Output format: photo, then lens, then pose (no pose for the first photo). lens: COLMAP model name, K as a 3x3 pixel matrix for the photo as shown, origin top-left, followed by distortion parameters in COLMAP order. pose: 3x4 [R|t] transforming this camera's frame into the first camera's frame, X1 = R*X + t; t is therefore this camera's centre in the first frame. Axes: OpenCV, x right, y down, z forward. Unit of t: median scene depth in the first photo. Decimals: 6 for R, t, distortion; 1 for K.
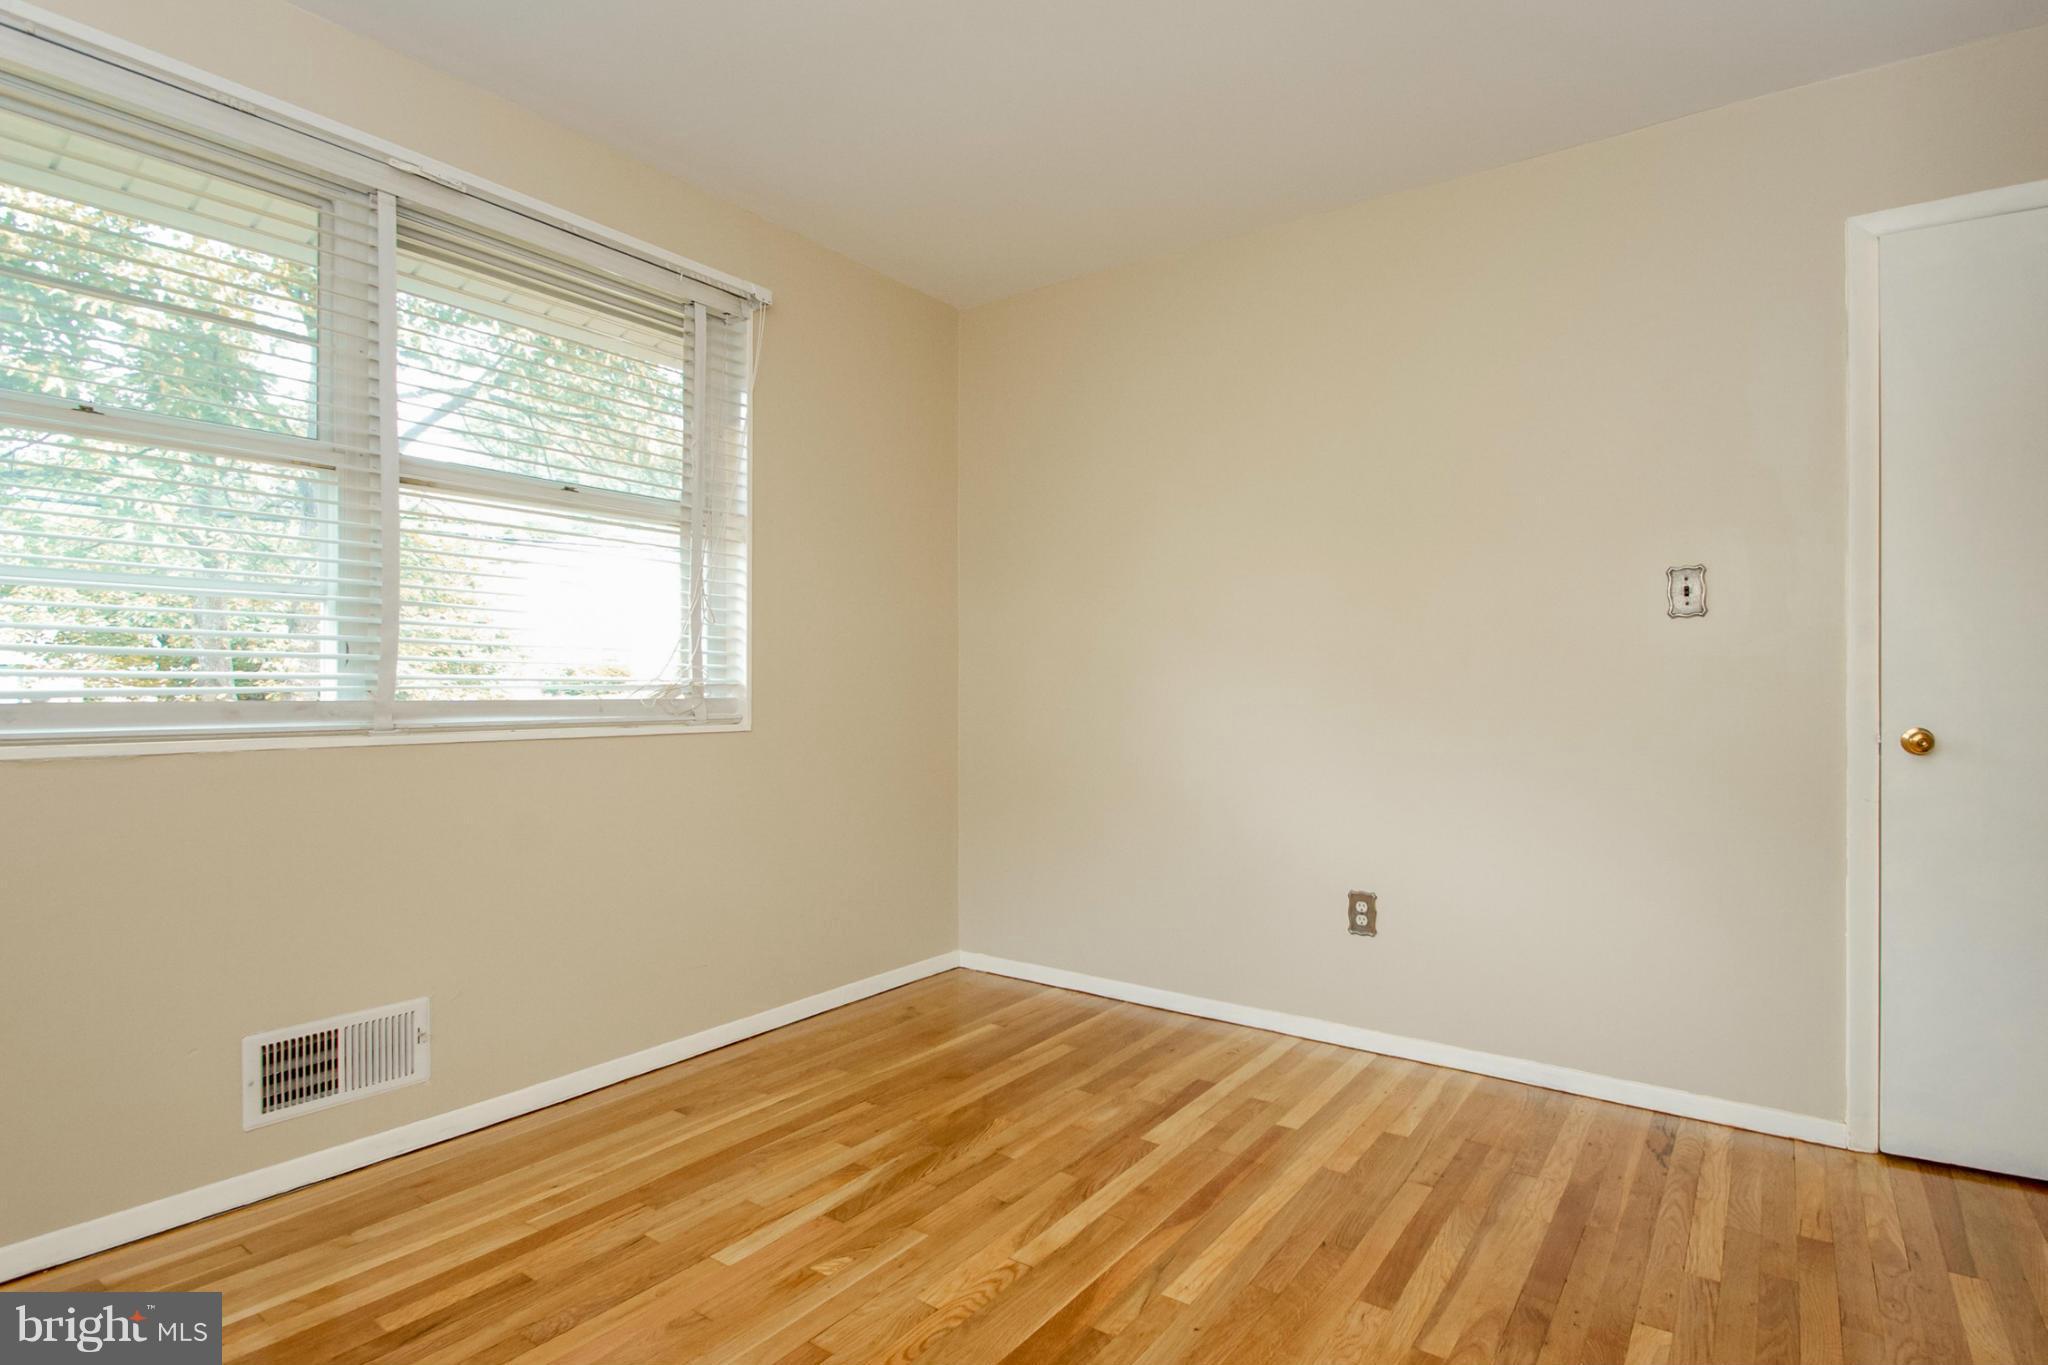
lens RADIAL K [[1131.3, 0, 971.1], [0, 1131.3, 662.5], [0, 0, 1]] dist [0.020623, -0.034755]
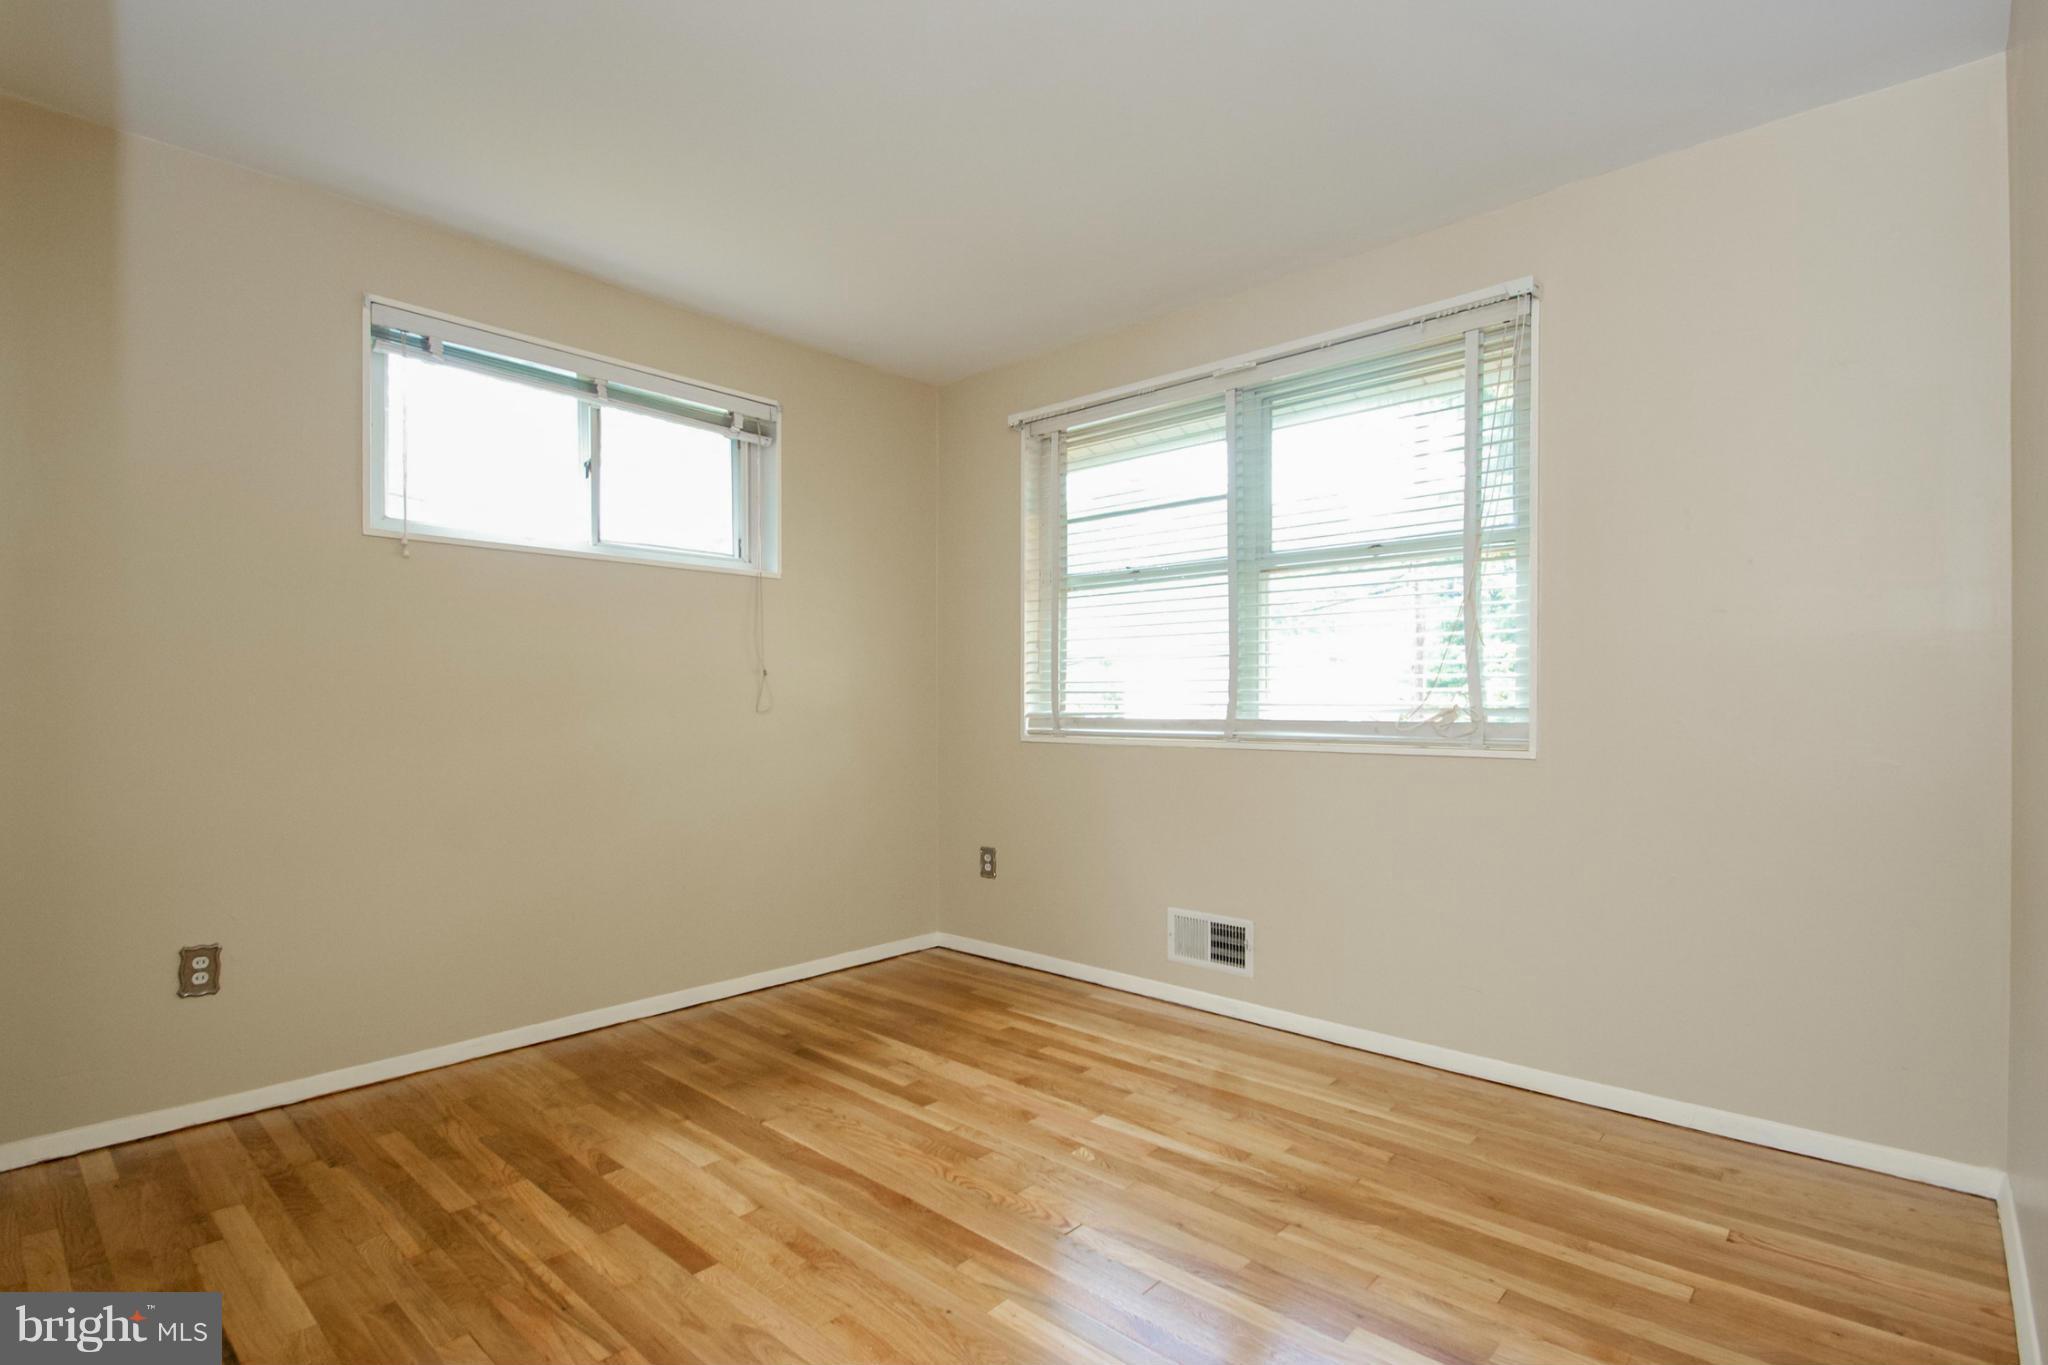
lens RADIAL K [[978.7, 0, 1034.7], [0, 978.7, 678.0], [0, 0, 1]] dist [0.015152, -0.019100]
pose [[-0.125546, -0.025420, -0.991762, 0.825513], [0.023014, 0.999328, -0.028527, 0.009923], [0.991821, -0.026406, -0.124876, 0.886660]]
